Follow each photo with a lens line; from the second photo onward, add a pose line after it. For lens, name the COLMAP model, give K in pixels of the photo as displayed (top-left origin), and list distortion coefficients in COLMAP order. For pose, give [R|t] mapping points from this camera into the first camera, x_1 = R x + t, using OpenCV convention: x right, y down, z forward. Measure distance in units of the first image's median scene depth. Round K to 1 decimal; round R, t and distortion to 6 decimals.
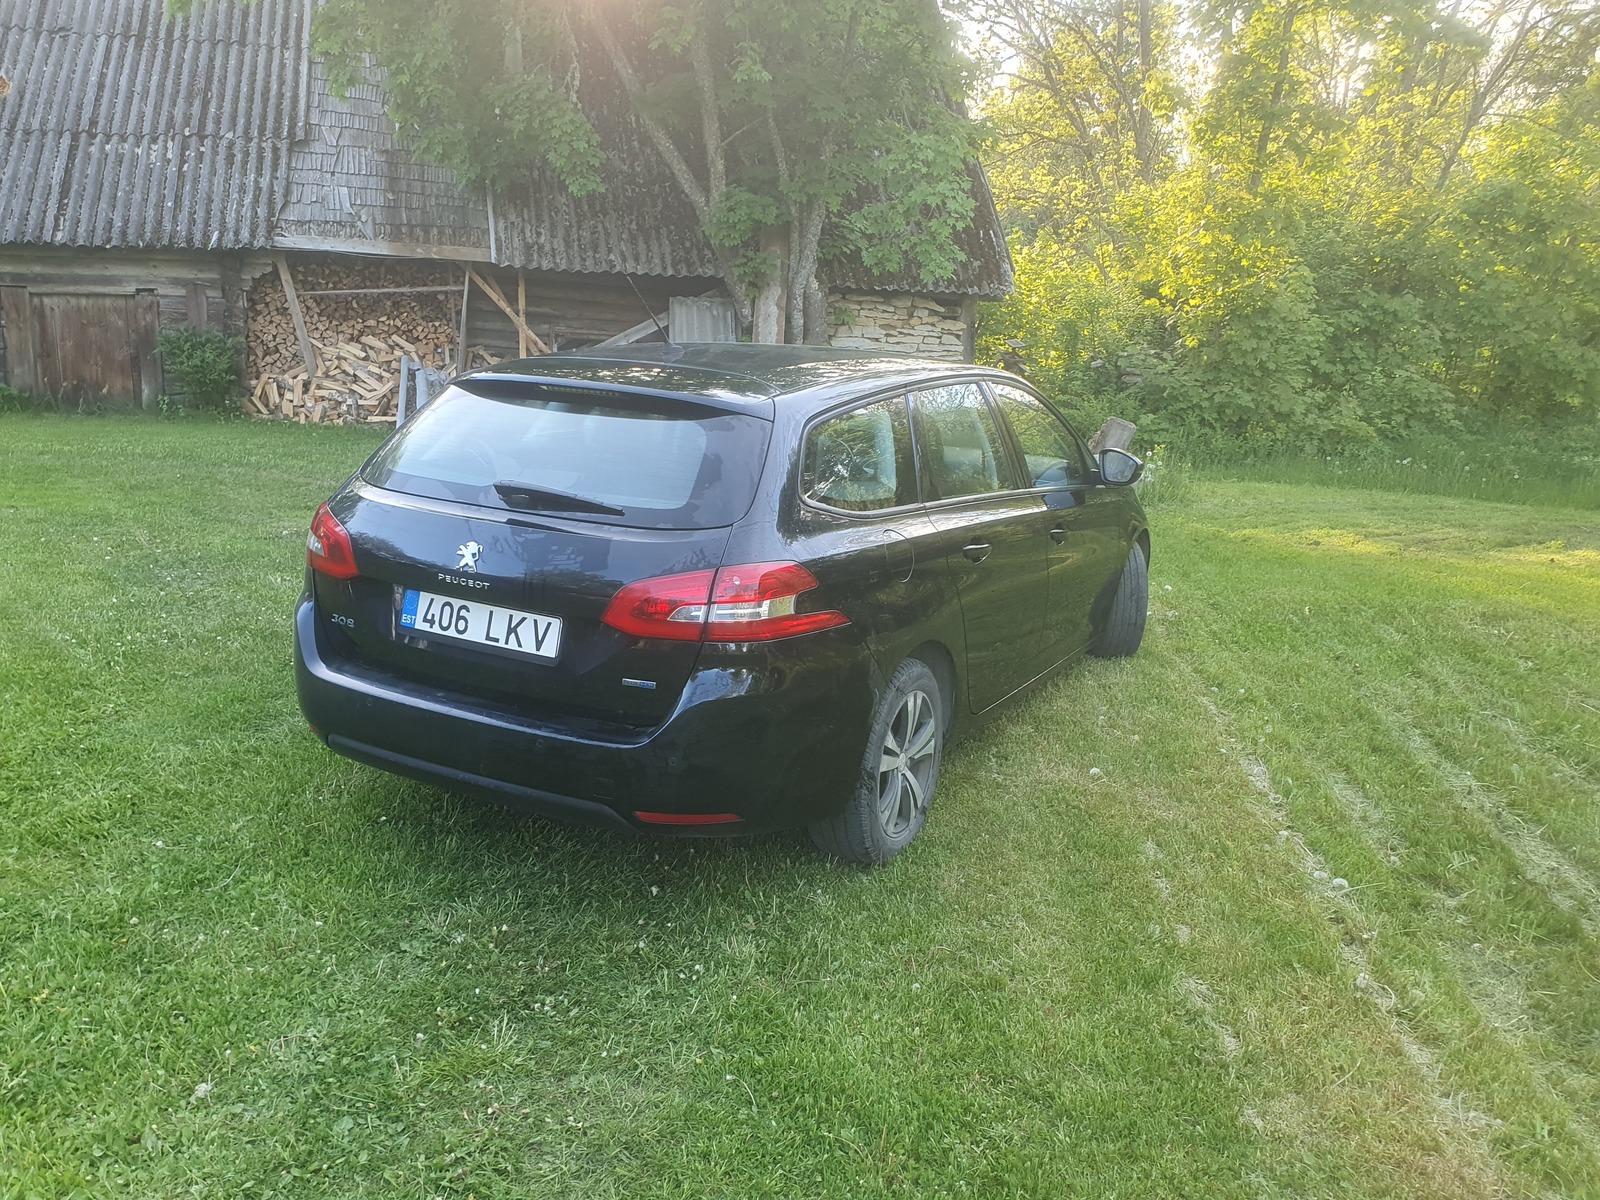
lens RADIAL K [[1181.5, 0, 798.0], [0, 1181.5, 604.5], [0, 0, 1]] dist [-0.027874, -0.008261]
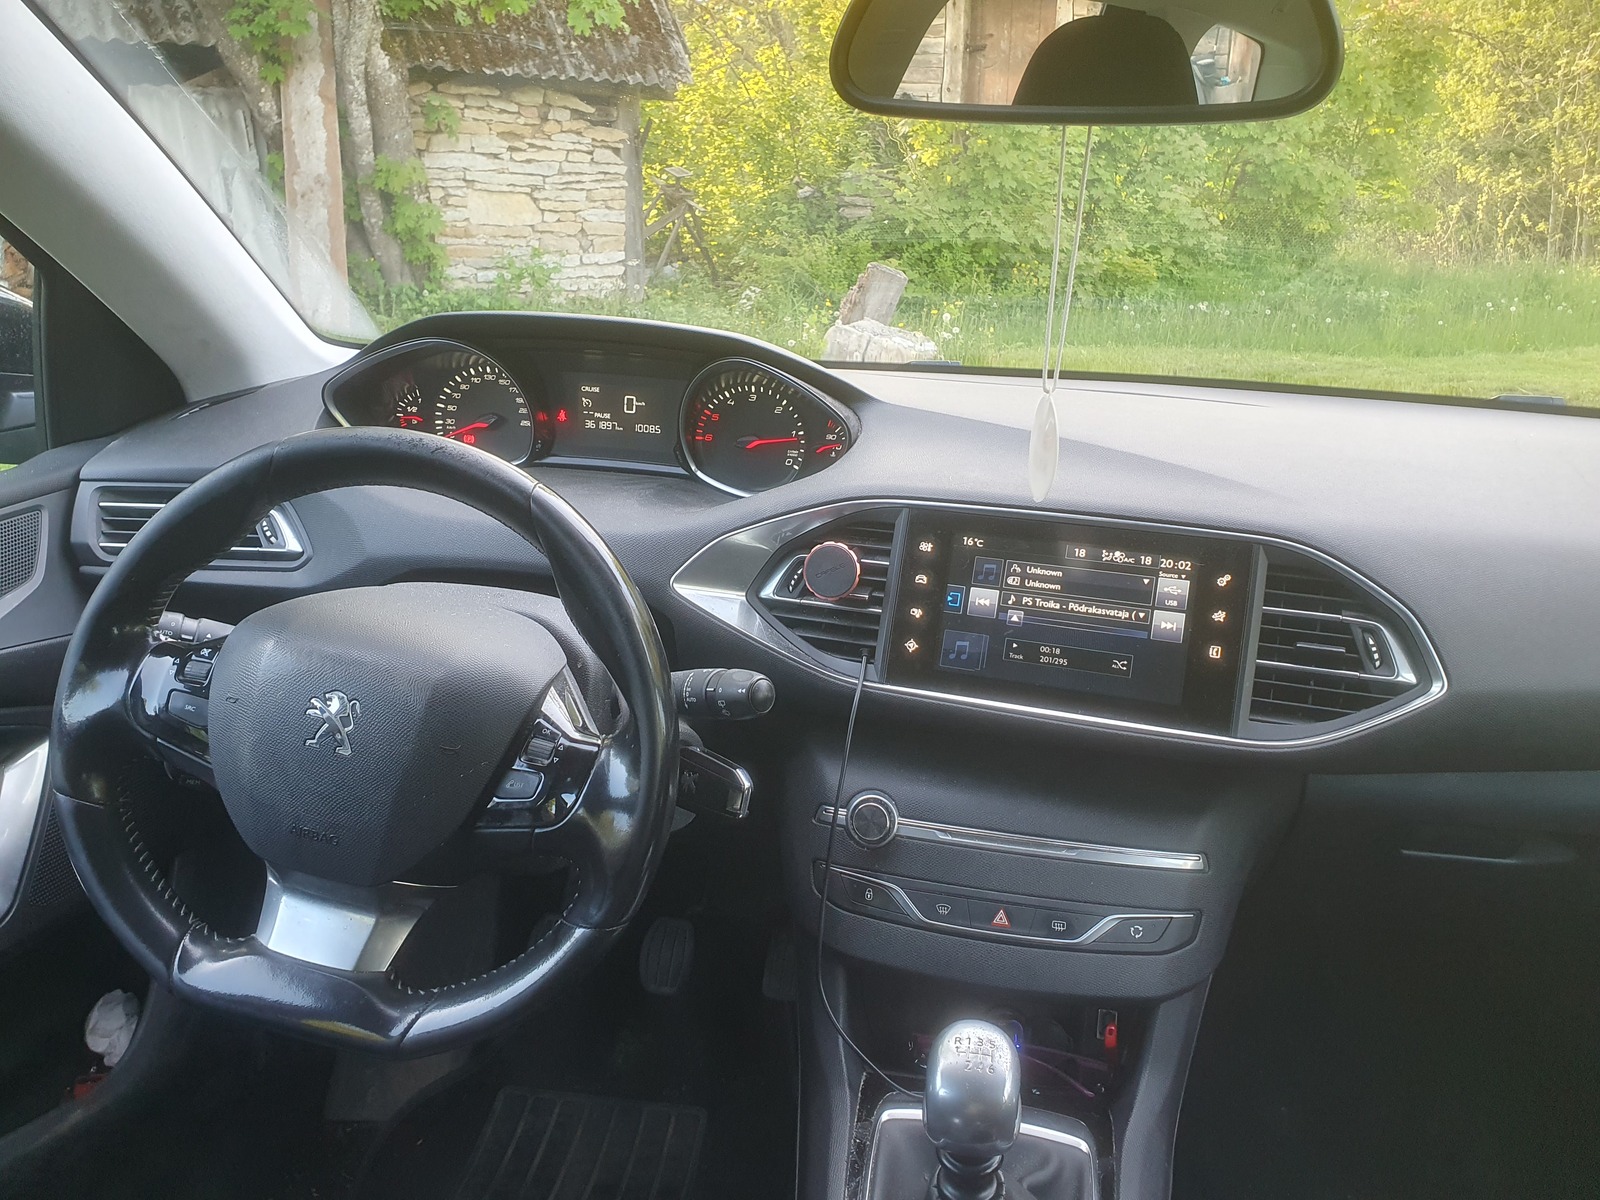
lens RADIAL K [[1181.5, 0, 811.9], [0, 1181.5, 596.3], [0, 0, 1]] dist [-0.027874, -0.008261]
pose [[0.947240, -0.119689, 0.297340, 0.010883], [0.087072, 0.988867, 0.120665, -0.048482], [-0.308472, -0.088409, 0.947116, 0.314998]]
